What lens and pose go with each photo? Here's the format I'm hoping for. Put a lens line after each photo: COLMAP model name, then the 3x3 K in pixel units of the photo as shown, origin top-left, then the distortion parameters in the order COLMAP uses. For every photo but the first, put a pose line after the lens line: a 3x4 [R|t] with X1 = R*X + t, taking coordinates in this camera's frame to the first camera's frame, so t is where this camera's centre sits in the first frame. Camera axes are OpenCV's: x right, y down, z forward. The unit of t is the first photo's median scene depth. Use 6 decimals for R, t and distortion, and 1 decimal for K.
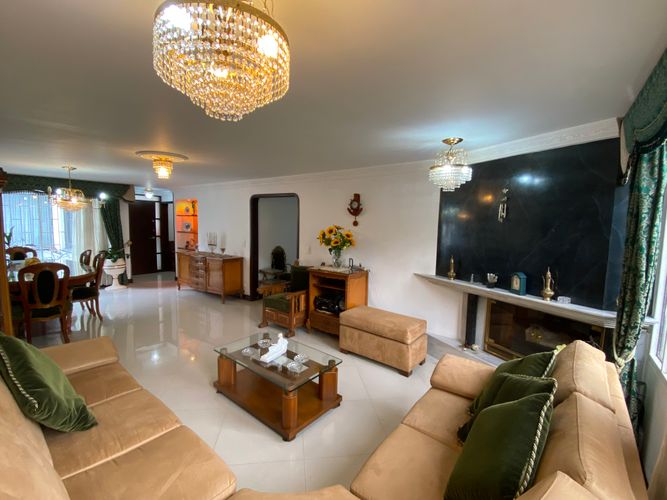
lens RADIAL K [[300.9, 0, 330.8], [0, 300.9, 249.9], [0, 0, 1]] dist [0.036592, -0.030349]
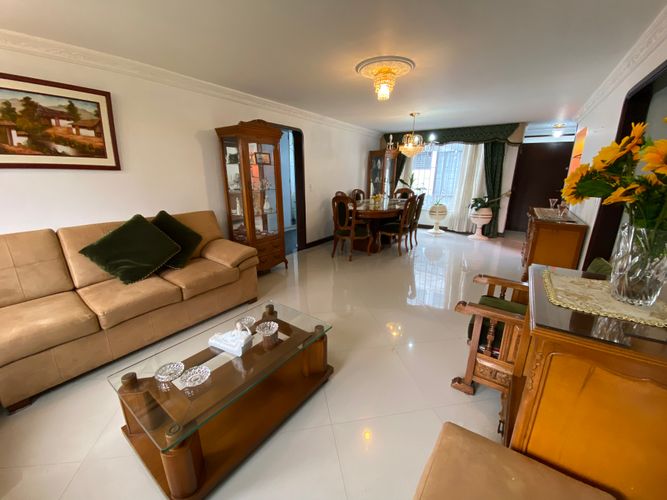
lens RADIAL K [[270.4, 0, 330.6], [0, 270.4, 250.0], [0, 0, 1]] dist [0.025903, -0.023016]
pose [[0.050440, 0.252038, -0.966402, 0.140381], [-0.099131, 0.964119, 0.246269, -0.007704], [0.993795, 0.083379, 0.073615, 0.477766]]
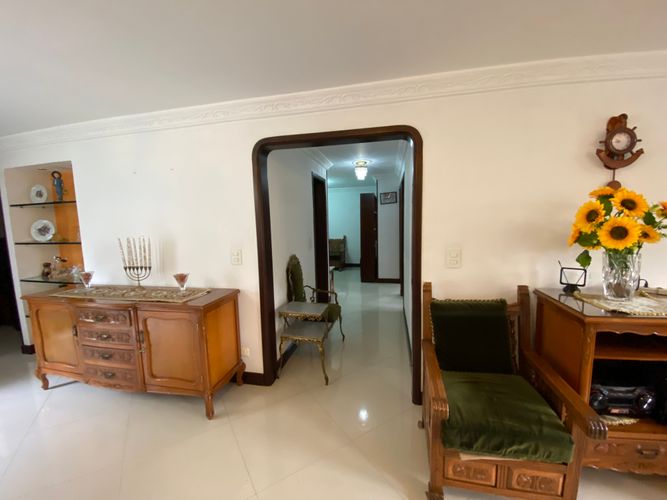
lens RADIAL K [[270.4, 0, 330.6], [0, 270.4, 250.0], [0, 0, 1]] dist [0.025903, -0.023016]
pose [[0.908429, -0.091263, 0.407956, -0.292747], [0.084965, 0.995818, 0.033574, -0.030016], [-0.409314, 0.004162, 0.912384, 0.535965]]
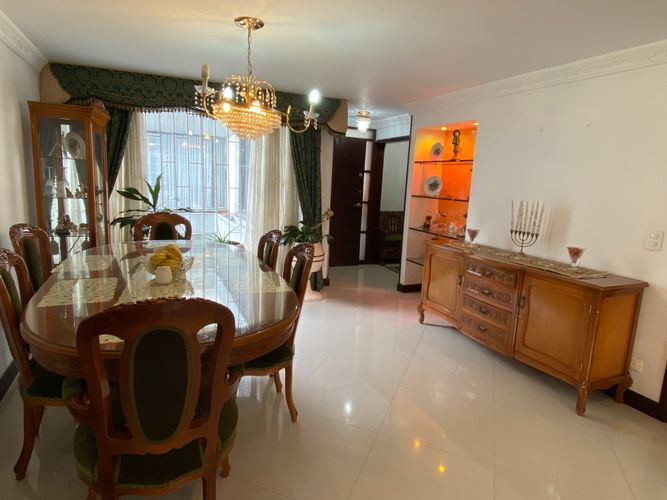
lens RADIAL K [[397.9, 0, 333.5], [0, 397.9, 250.0], [0, 0, 1]] dist [0.005229, -0.000230]
pose [[0.879798, 0.104165, -0.463795, -0.355438], [-0.072377, 0.993674, 0.085875, -0.020749], [0.469806, -0.041984, 0.881771, 0.416957]]
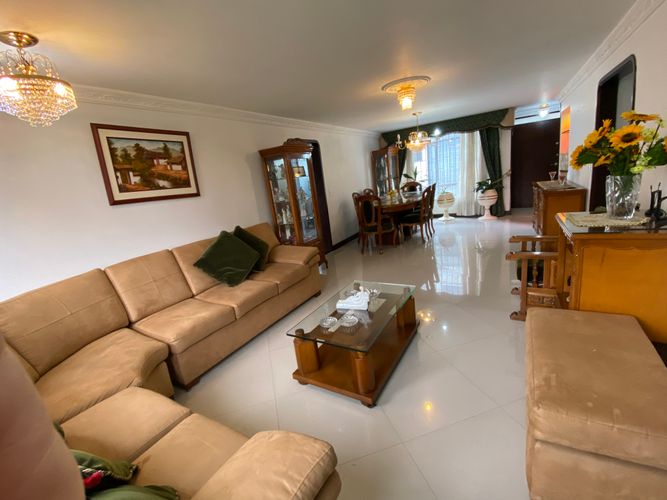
lens RADIAL K [[300.9, 0, 330.8], [0, 300.9, 249.9], [0, 0, 1]] dist [0.036592, -0.030349]
pose [[0.132701, 0.198655, -0.971044, 0.261059], [0.032824, 0.978290, 0.204623, -0.000250], [0.990612, -0.059027, 0.123299, 0.346095]]
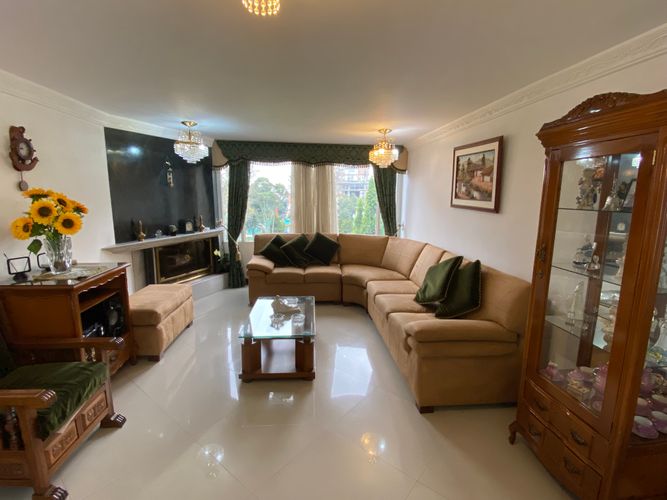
lens RADIAL K [[319.3, 0, 333.5], [0, 319.3, 250.0], [0, 0, 1]] dist [0.017978, -0.021344]
pose [[-0.689490, -0.149836, 0.708627, -0.447729], [0.043213, 0.968115, 0.246749, -0.061028], [-0.723005, 0.200753, -0.661031, 0.656132]]
